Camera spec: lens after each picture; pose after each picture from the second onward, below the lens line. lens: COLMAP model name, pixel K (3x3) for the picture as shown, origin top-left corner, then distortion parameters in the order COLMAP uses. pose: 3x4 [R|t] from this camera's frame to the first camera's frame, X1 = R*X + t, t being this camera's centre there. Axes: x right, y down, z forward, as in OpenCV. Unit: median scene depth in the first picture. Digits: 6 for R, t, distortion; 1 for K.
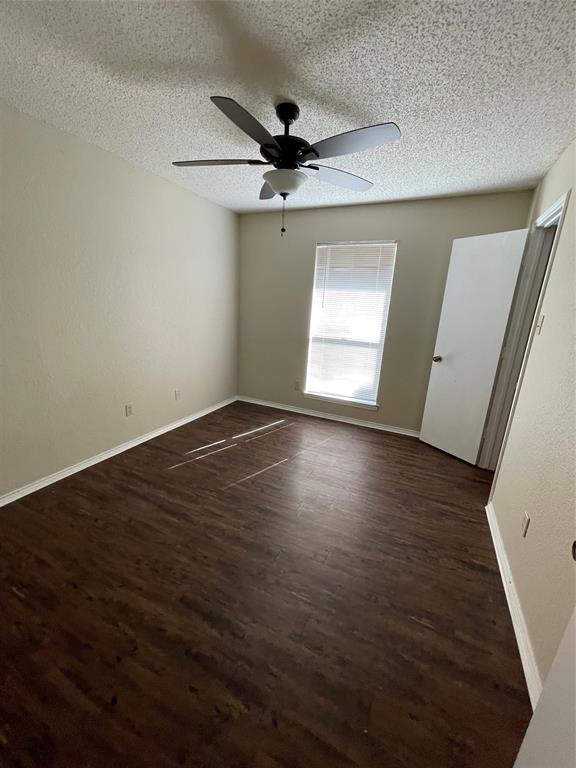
lens RADIAL K [[306.7, 0, 285.8], [0, 306.7, 384.6], [0, 0, 1]] dist [0.001162, -0.001739]
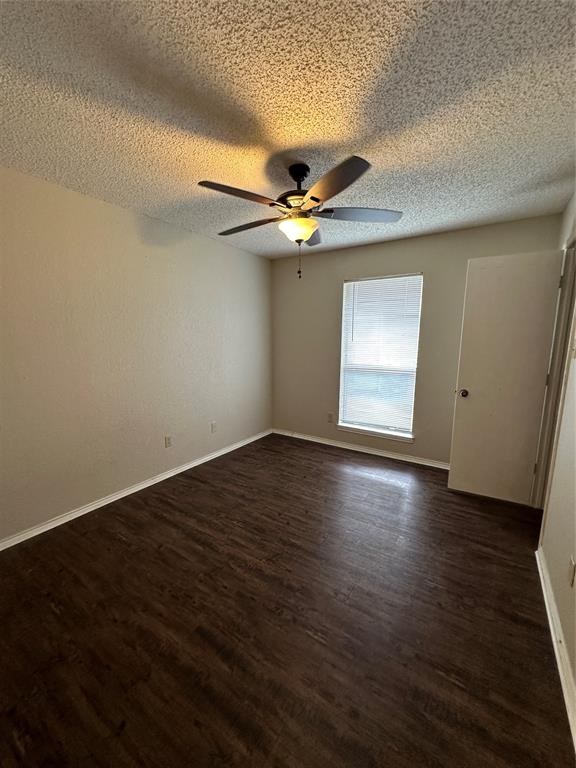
lens RADIAL K [[305.4, 0, 289.8], [0, 305.4, 387.0], [0, 0, 1]] dist [0.000209, -0.000914]
pose [[0.990192, -0.022366, -0.137910, 0.110073], [0.007844, 0.994446, -0.104957, 0.015408], [0.139491, 0.102846, 0.984868, -0.027907]]
